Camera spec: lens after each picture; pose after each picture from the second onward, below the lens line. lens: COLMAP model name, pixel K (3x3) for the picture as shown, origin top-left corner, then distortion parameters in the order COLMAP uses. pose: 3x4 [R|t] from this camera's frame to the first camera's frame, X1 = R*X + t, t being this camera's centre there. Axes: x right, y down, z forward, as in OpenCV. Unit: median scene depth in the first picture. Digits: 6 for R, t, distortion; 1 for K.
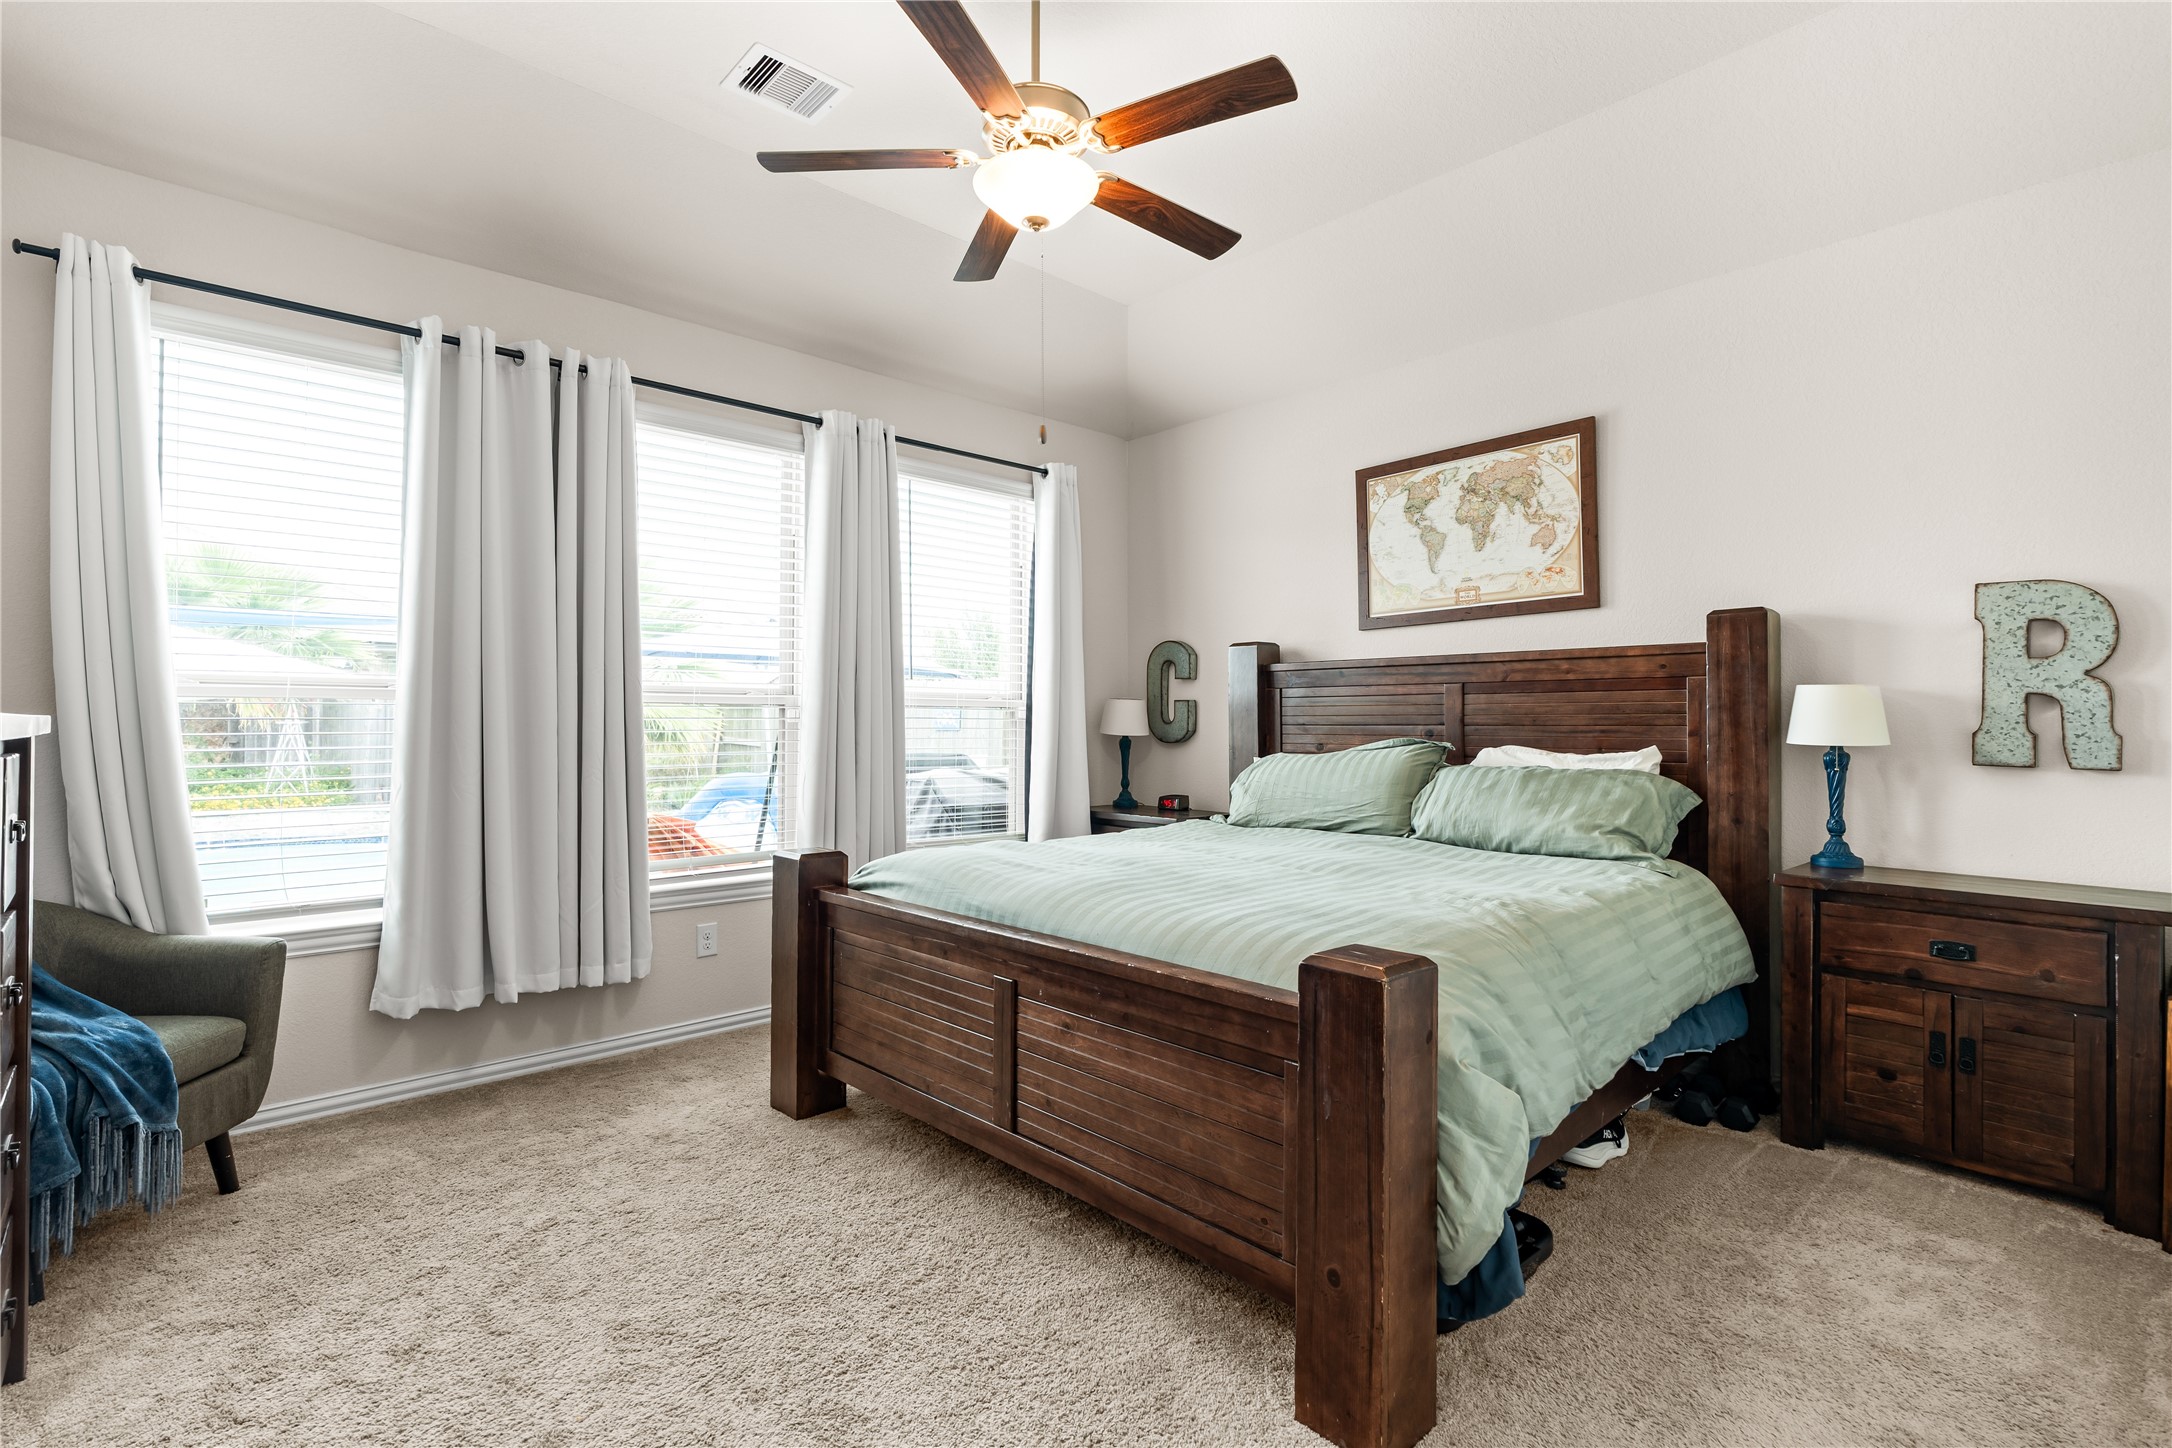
lens RADIAL K [[1020.8, 0, 1084.7], [0, 1020.8, 717.4], [0, 0, 1]] dist [0.000206, 0.001479]
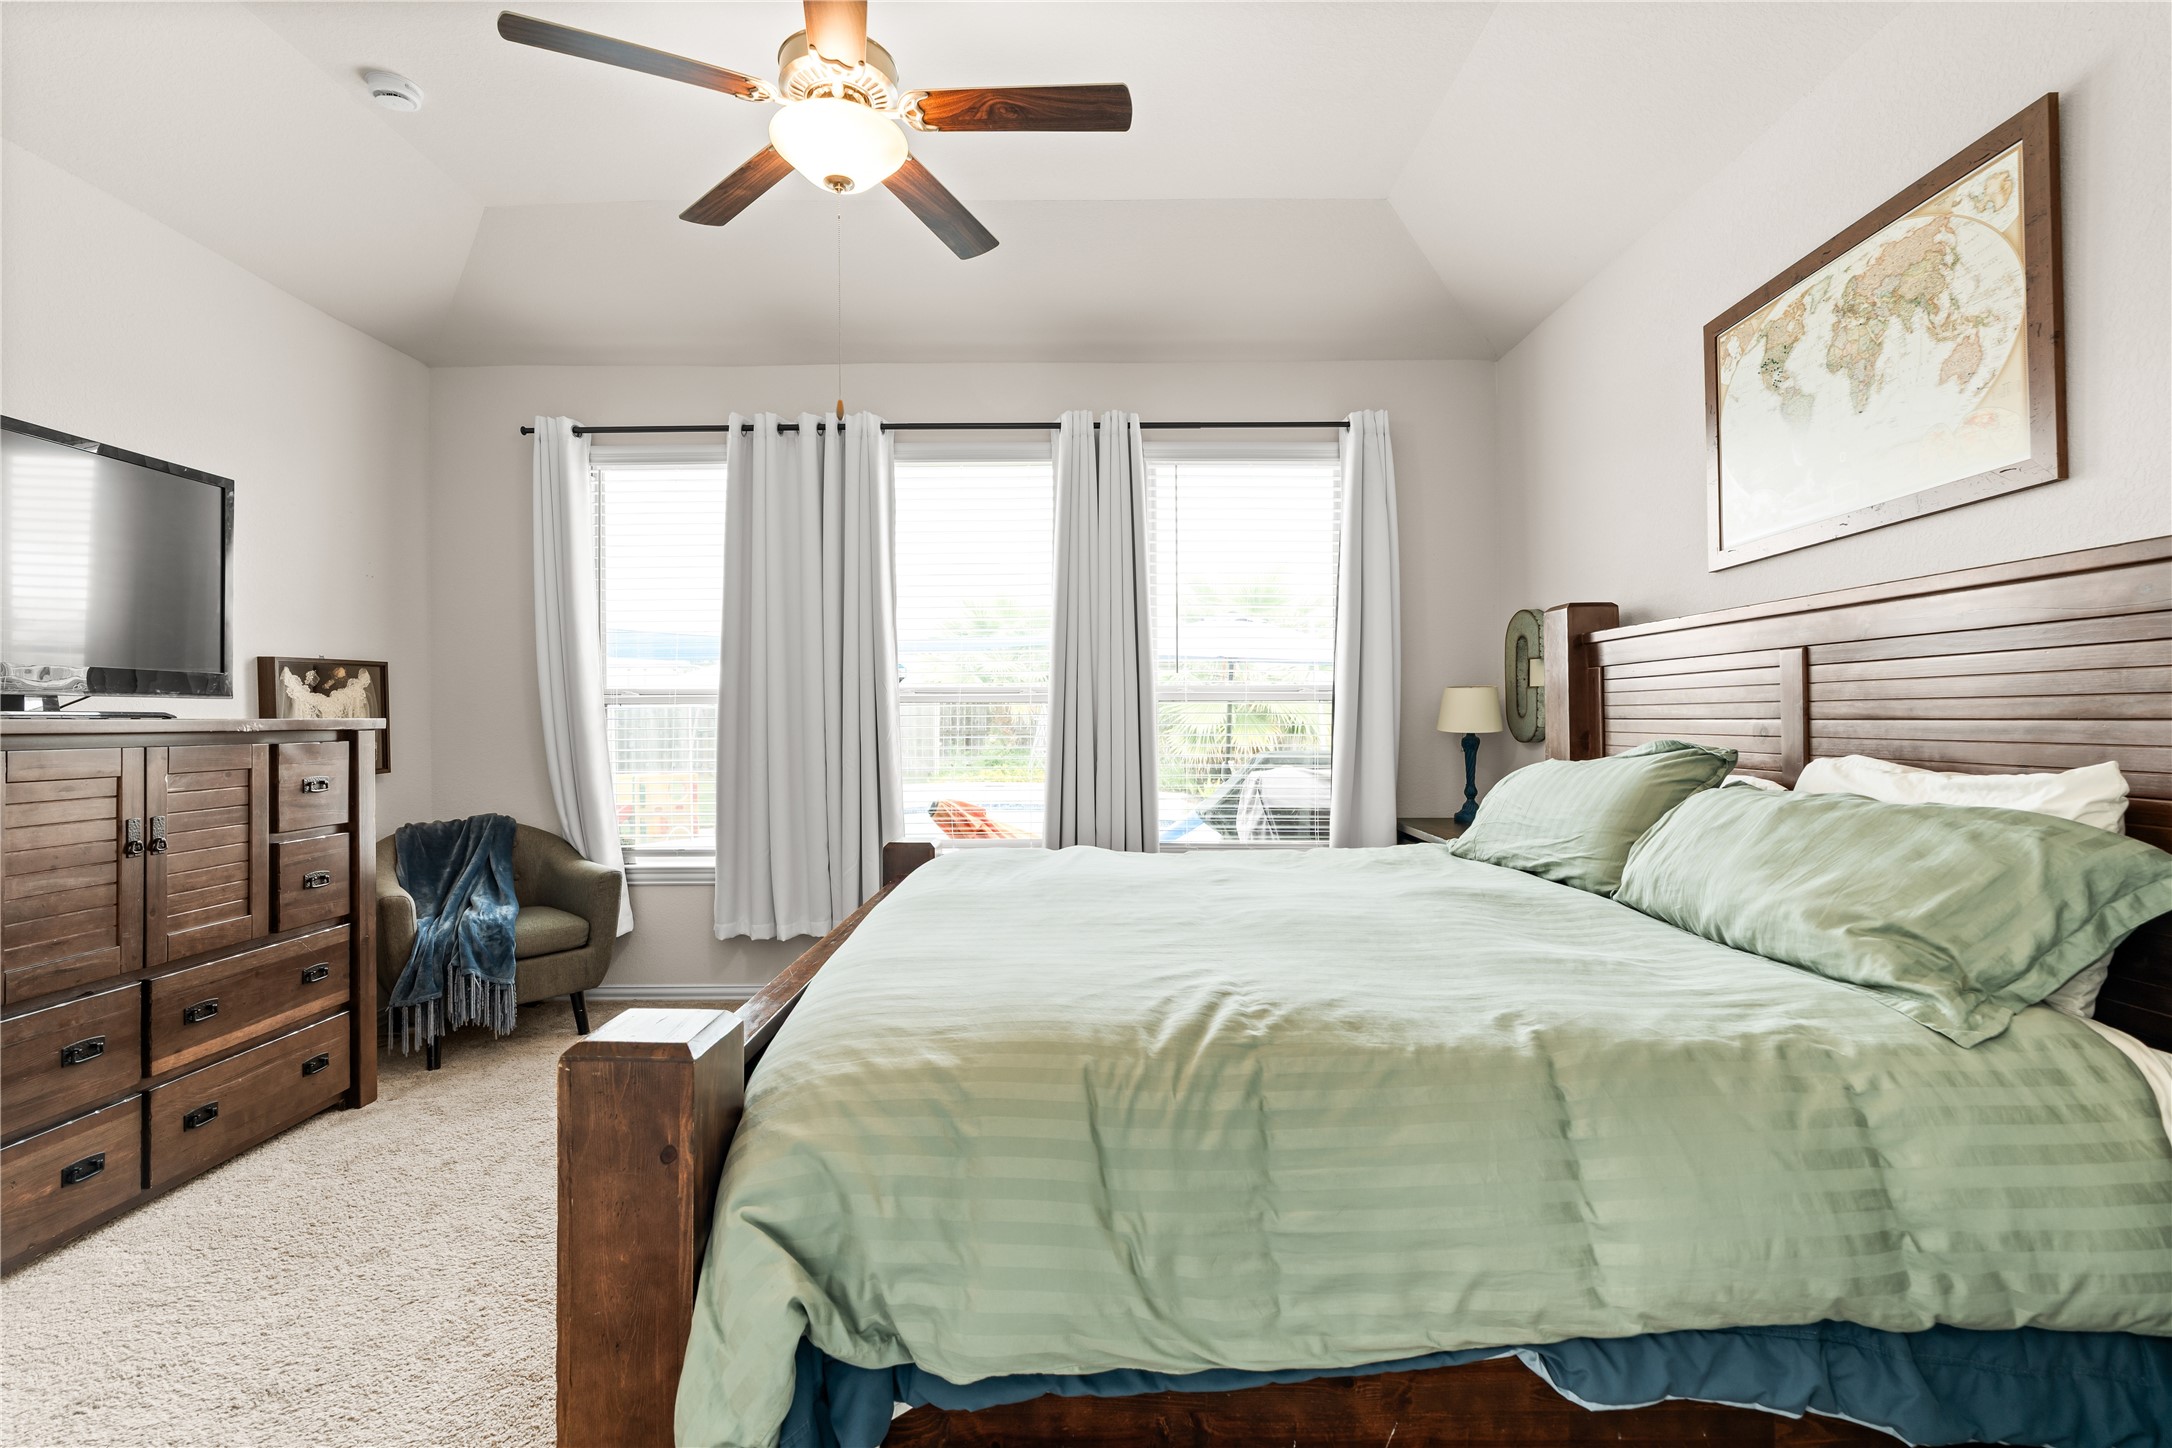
lens RADIAL K [[974.4, 0, 1089.2], [0, 974.4, 722.2], [0, 0, 1]] dist [-0.004877, 0.001532]
pose [[0.729448, -0.001637, -0.684035, 0.460334], [0.009088, 0.999932, 0.007298, 0.002069], [0.683976, -0.011540, 0.729413, 0.320461]]
